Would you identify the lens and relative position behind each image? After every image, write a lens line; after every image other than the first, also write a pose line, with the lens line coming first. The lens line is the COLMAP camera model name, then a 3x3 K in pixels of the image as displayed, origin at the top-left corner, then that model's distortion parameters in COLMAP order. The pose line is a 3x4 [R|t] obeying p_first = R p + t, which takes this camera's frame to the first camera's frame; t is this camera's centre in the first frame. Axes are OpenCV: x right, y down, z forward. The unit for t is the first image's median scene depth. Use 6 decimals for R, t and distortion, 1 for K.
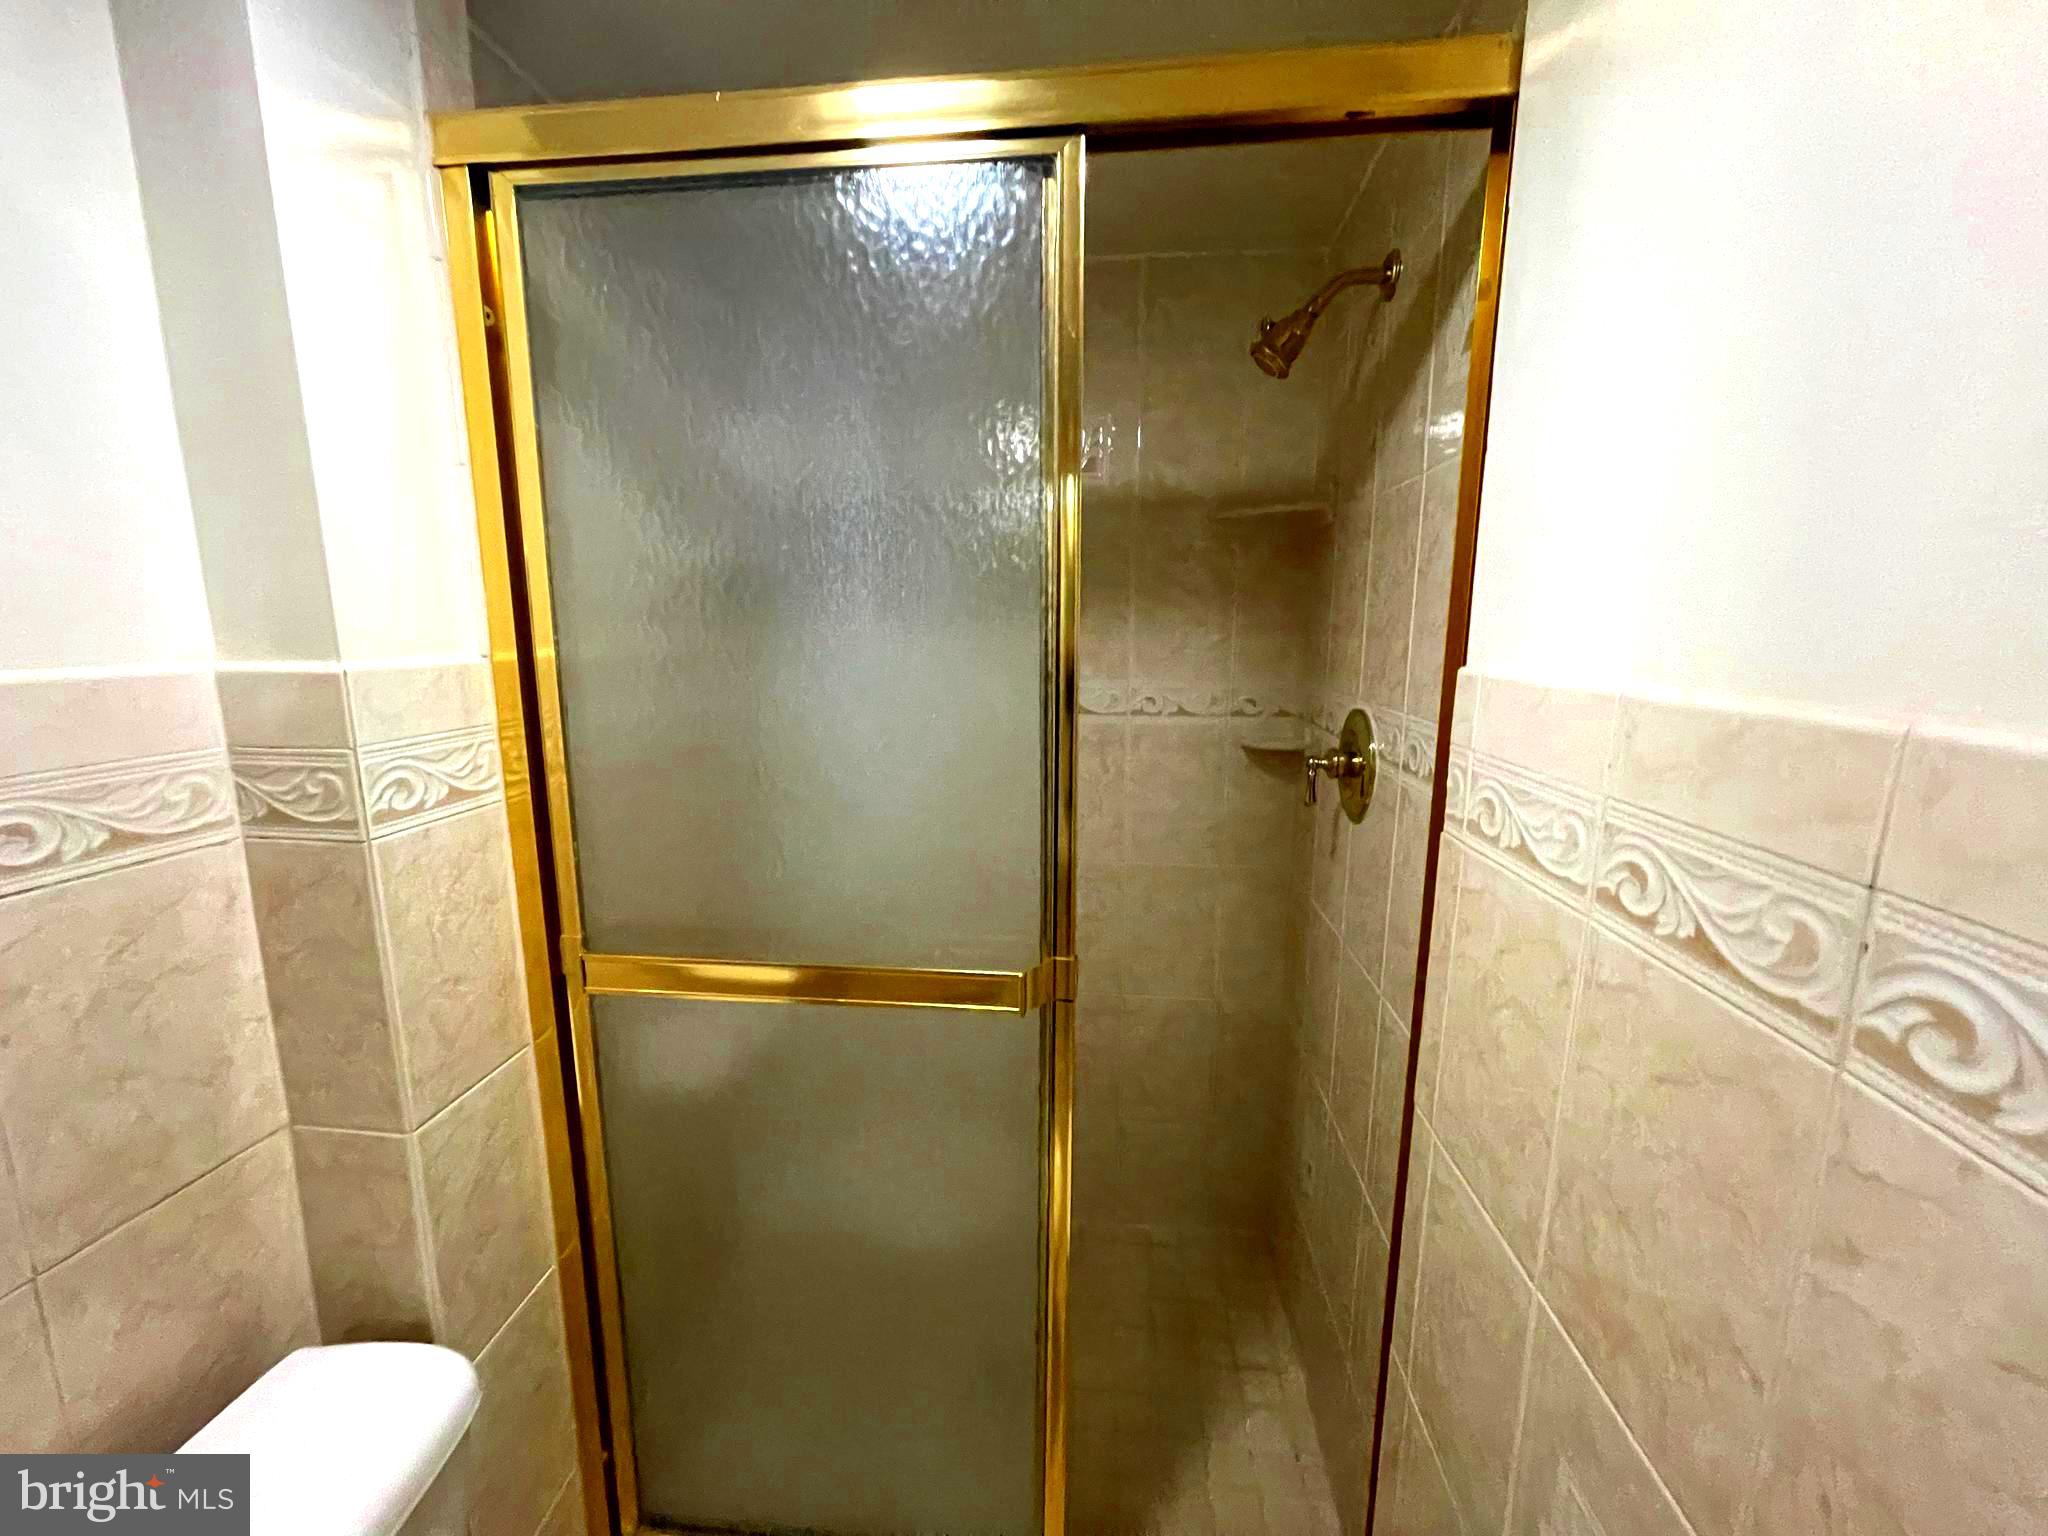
lens RADIAL K [[831.3, 0, 1019.5], [0, 831.3, 769.0], [0, 0, 1]] dist [-0.003735, 0.002213]
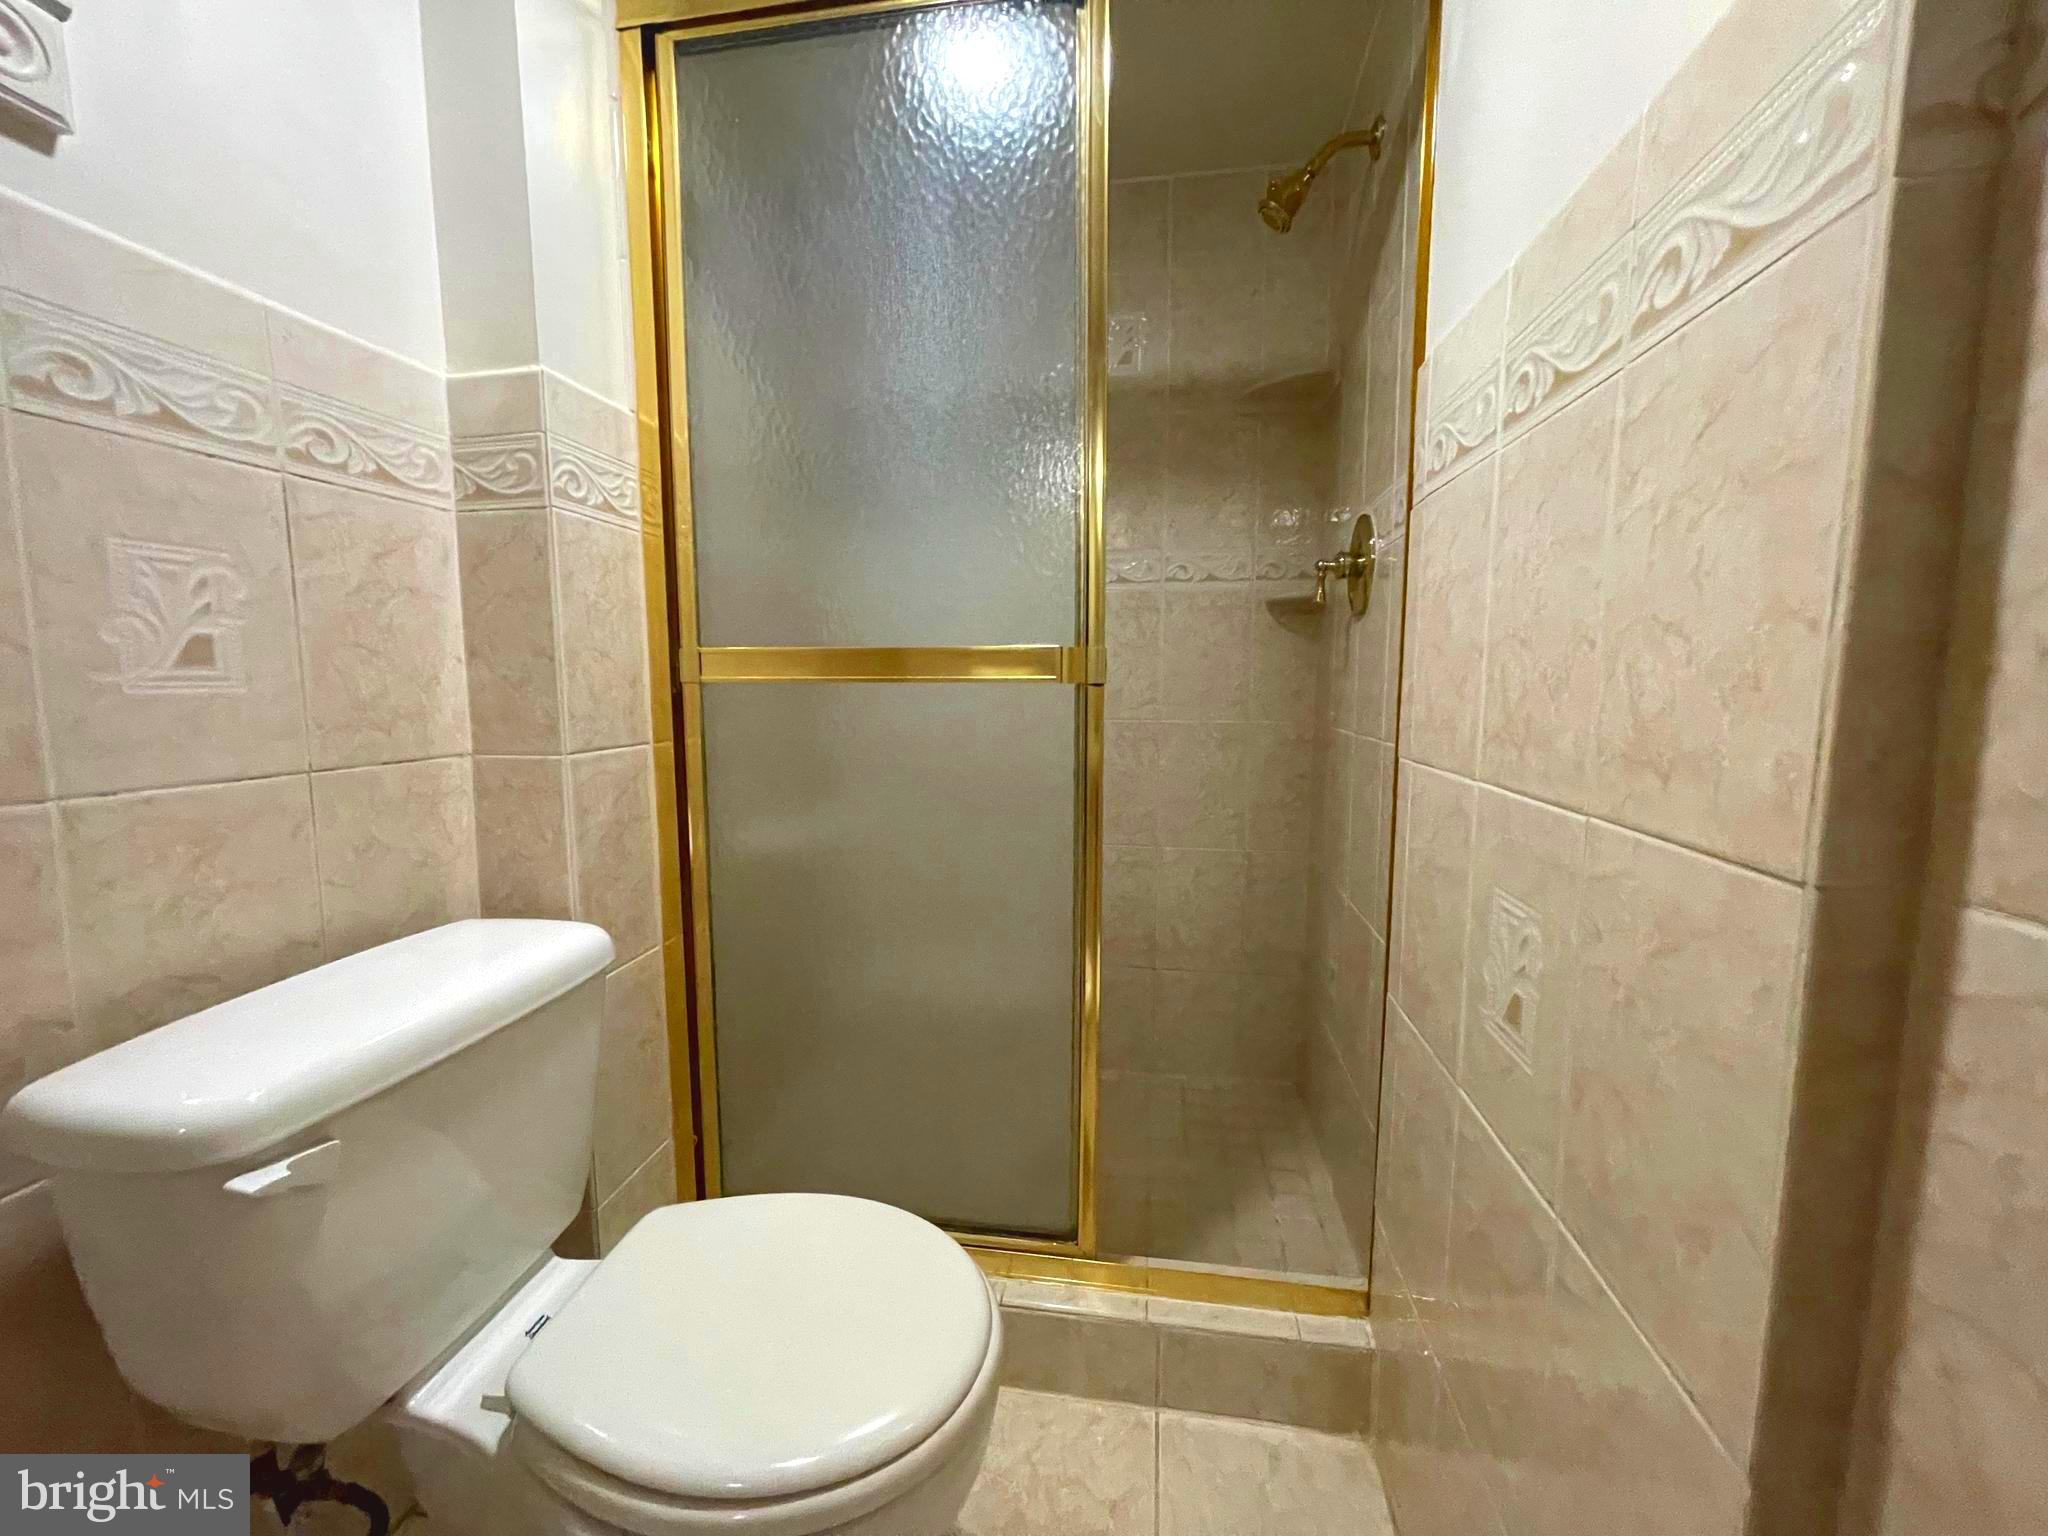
lens RADIAL K [[831.3, 0, 1018.8], [0, 831.3, 768.0], [0, 0, 1]] dist [-0.003735, 0.002213]
pose [[0.998002, 0.003496, -0.063090, 0.022816], [-0.007846, 0.997597, -0.068839, 0.521198], [0.062698, 0.069196, 0.995631, -0.191984]]
